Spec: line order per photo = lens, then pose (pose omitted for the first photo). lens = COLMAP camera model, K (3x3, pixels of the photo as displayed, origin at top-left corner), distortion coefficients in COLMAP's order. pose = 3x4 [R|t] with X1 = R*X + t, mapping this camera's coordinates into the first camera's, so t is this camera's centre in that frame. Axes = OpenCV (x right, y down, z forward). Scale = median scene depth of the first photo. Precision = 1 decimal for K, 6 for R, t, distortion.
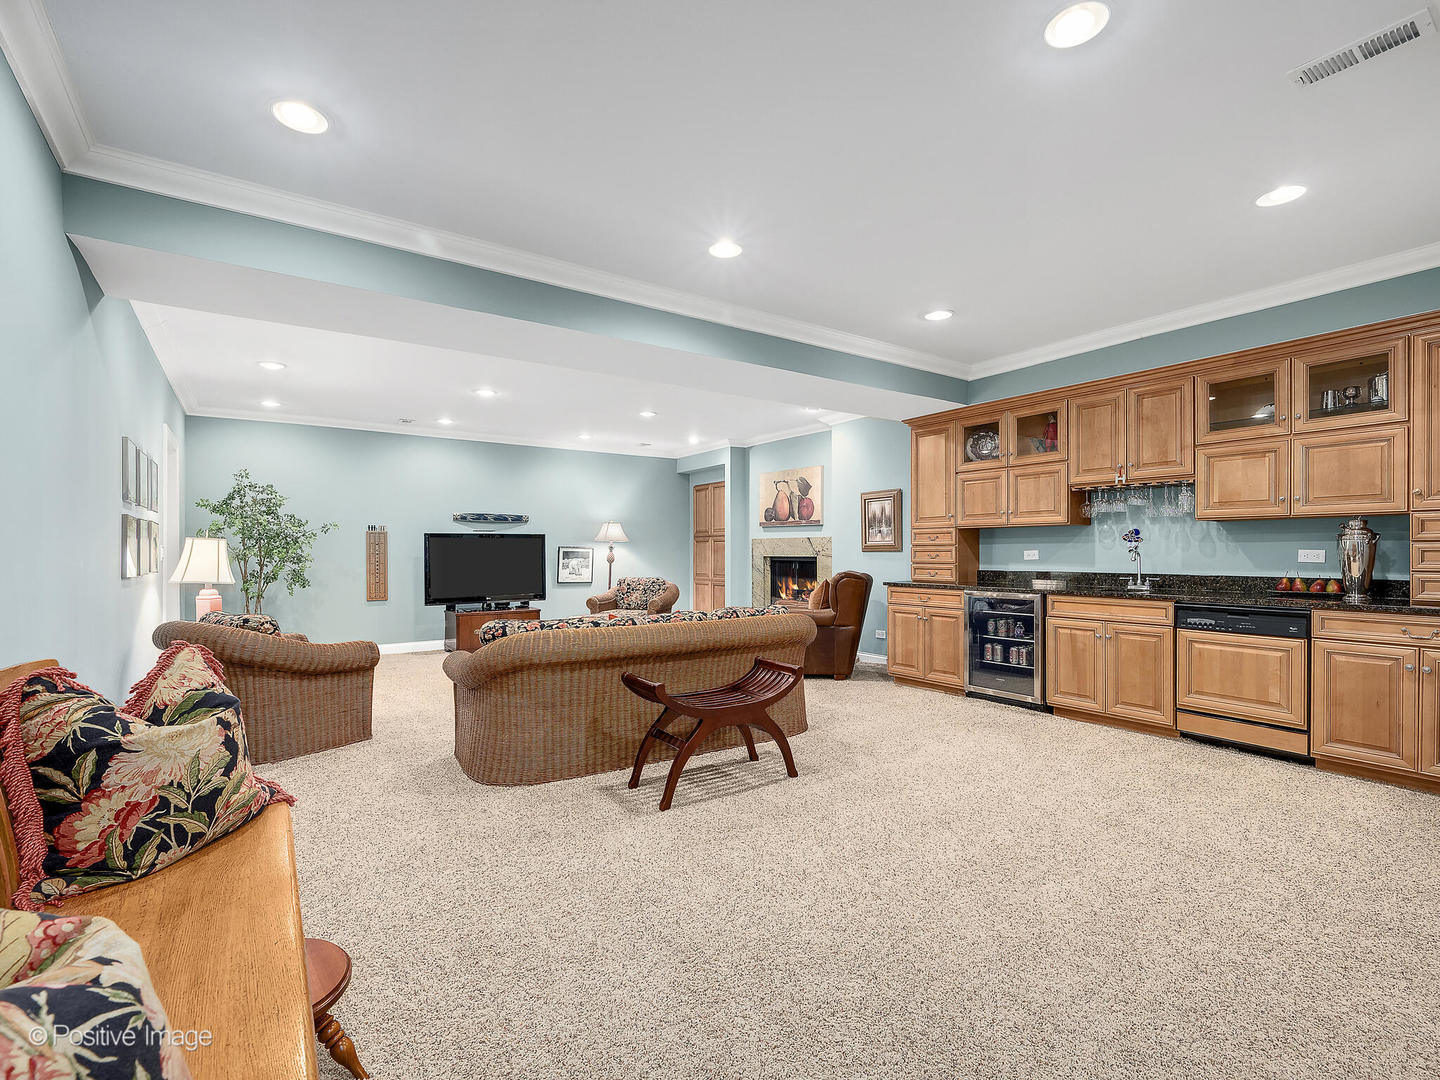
lens RADIAL K [[706.4, 0, 755.4], [0, 706.4, 547.2], [0, 0, 1]] dist [0.000531, -0.000311]
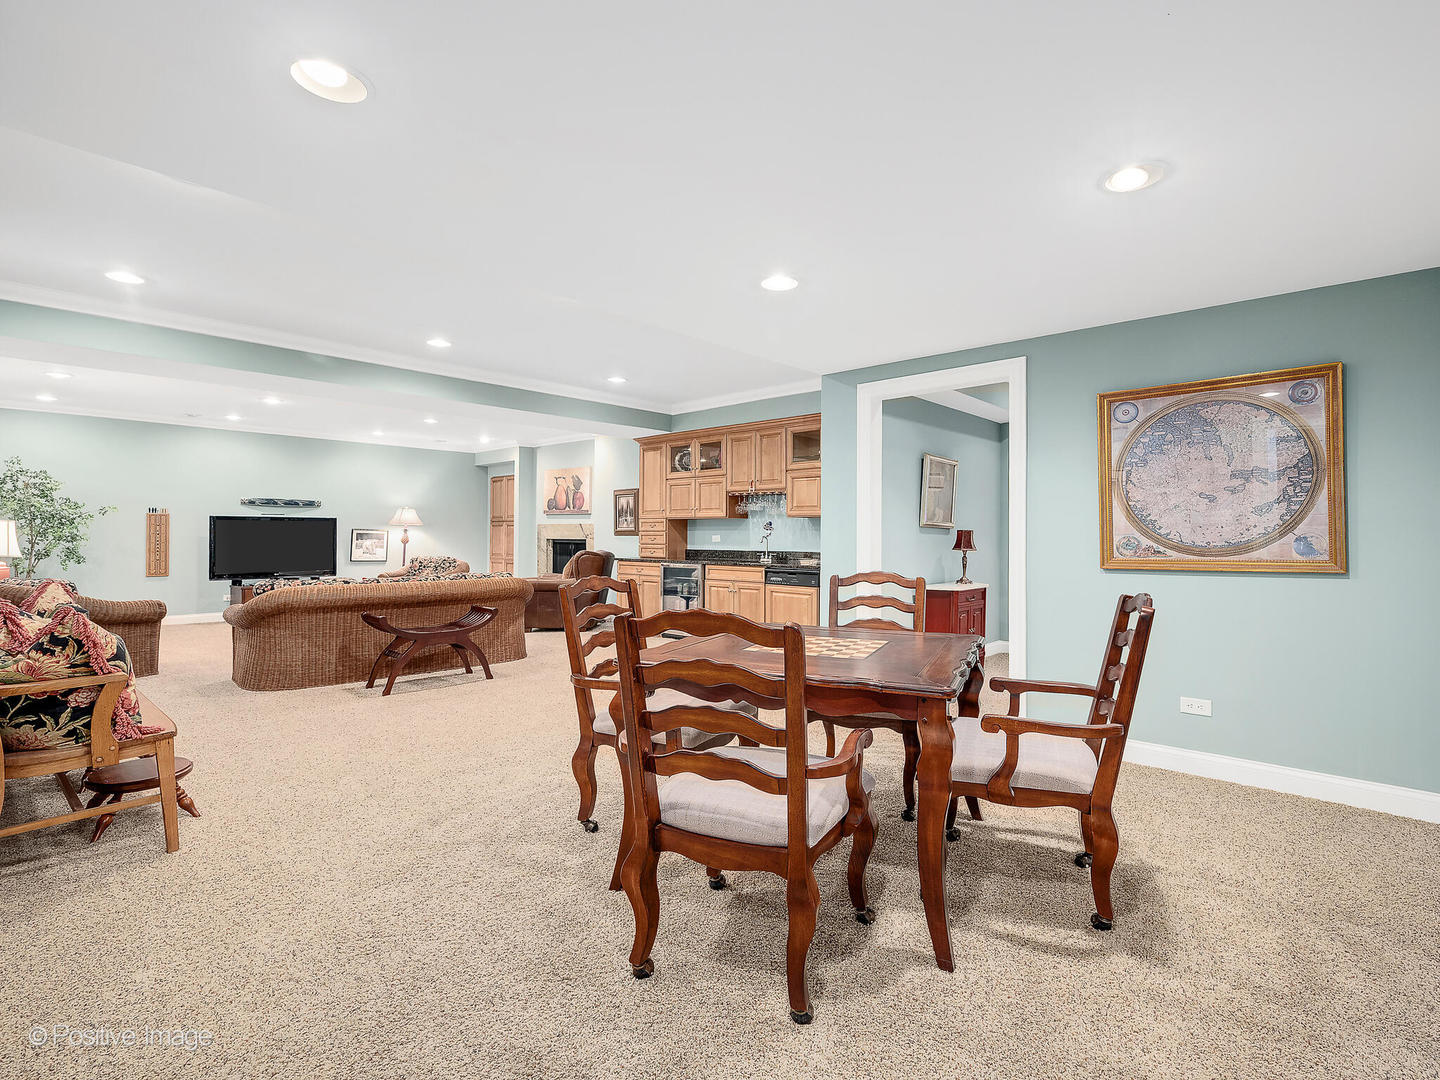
lens RADIAL K [[737.0, 0, 848.6], [0, 737.0, 527.3], [0, 0, 1]] dist [-0.001649, -0.000701]
pose [[0.962146, 0.010986, 0.272312, 0.200589], [-0.009325, 0.999929, -0.007394, -0.002652], [-0.272374, 0.004574, 0.962181, -0.423331]]
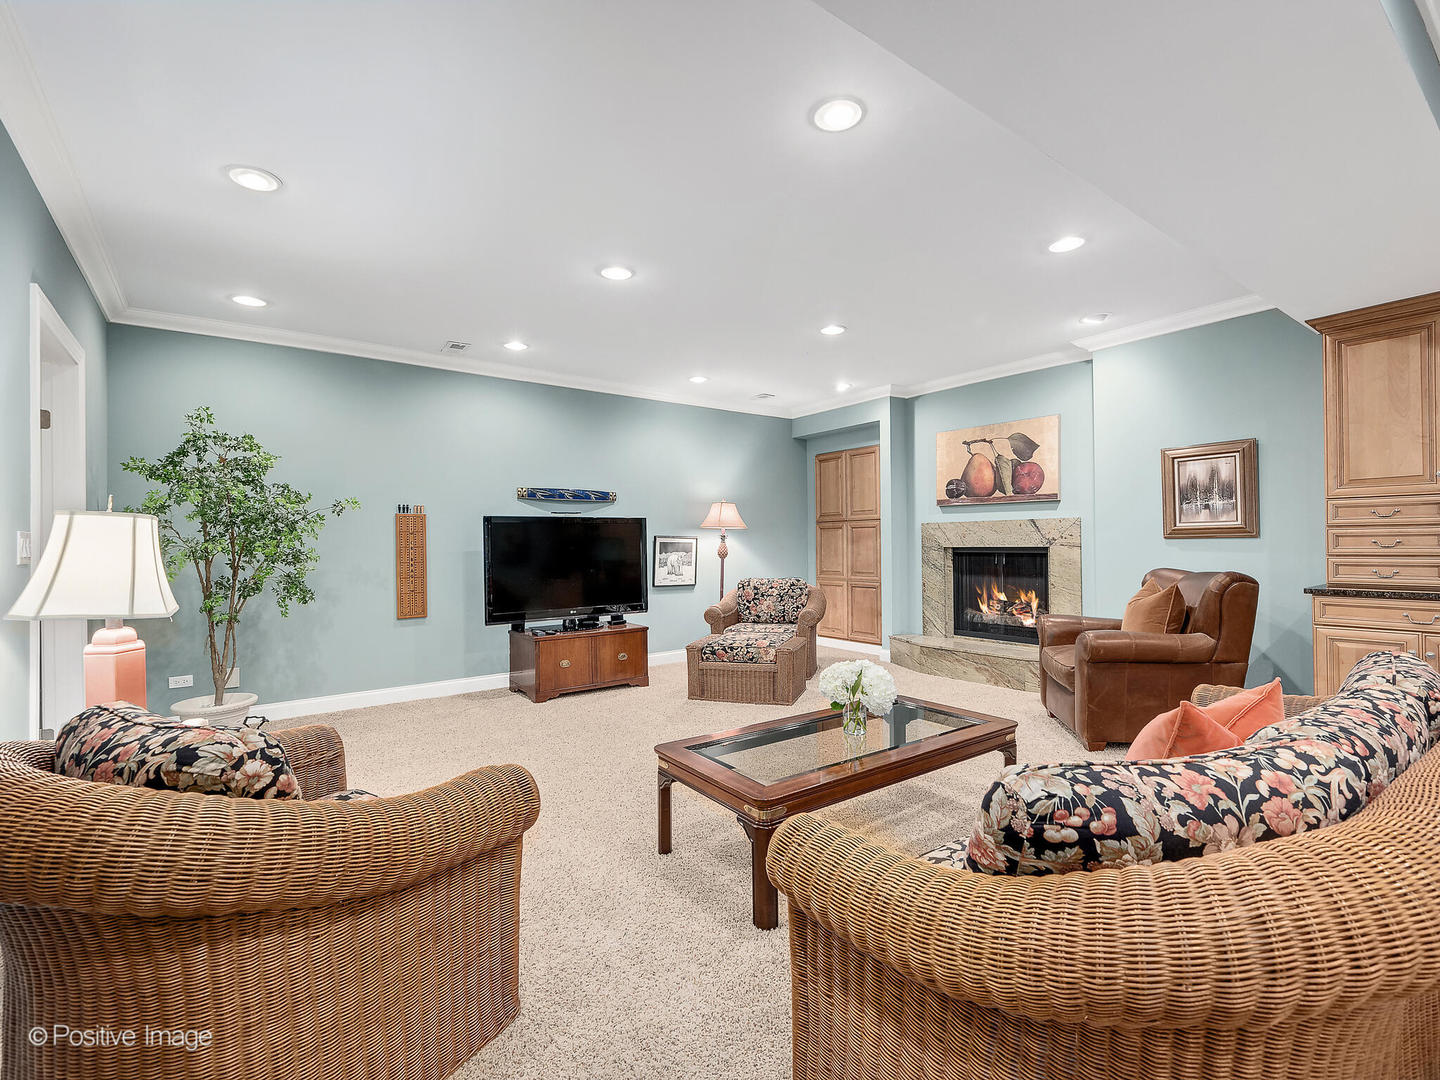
lens RADIAL K [[667.9, 0, 720.0], [0, 667.9, 540.0], [0, 0, 1]] dist [-0.001048, -0.000346]
pose [[0.999807, -0.007795, 0.018009, -0.277205], [0.007799, 0.999970, -0.000099, 0.004674], [-0.018008, 0.000240, 0.999838, 0.396888]]
